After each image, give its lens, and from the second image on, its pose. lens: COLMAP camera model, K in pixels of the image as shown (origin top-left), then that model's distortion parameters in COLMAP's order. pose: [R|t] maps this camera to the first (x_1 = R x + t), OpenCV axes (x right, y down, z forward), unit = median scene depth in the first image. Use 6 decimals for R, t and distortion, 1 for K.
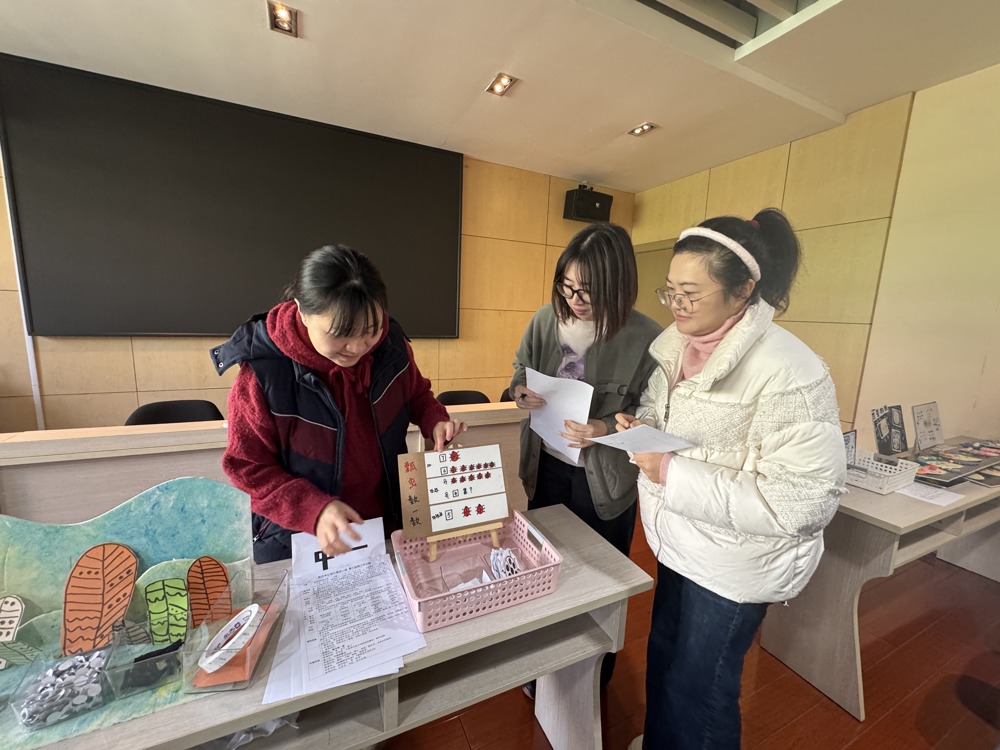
lens RADIAL K [[401.1, 0, 497.6], [0, 401.1, 376.6], [0, 0, 1]] dist [-0.000525, -0.000001]
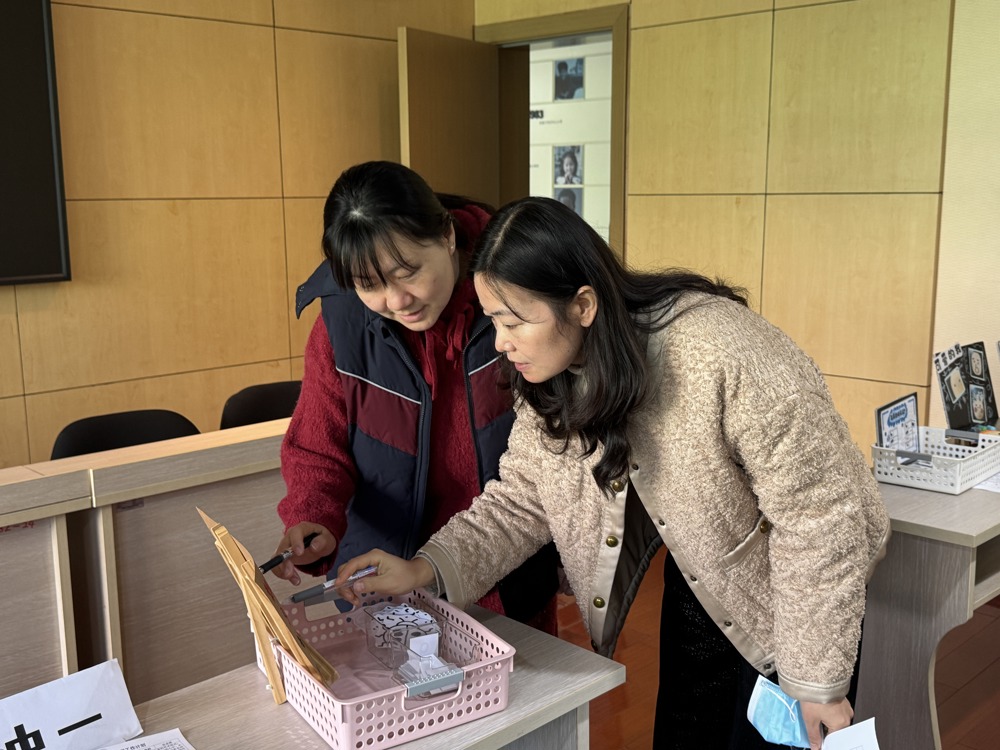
lens RADIAL K [[1100.2, 0, 500.8], [0, 1100.2, 375.3], [0, 0, 1]] dist [0.091798, 0.000000]
pose [[0.940239, -0.104880, 0.323960, -0.145496], [0.099652, 0.994484, 0.032735, 0.000049], [-0.325606, 0.001504, 0.945504, -0.272246]]
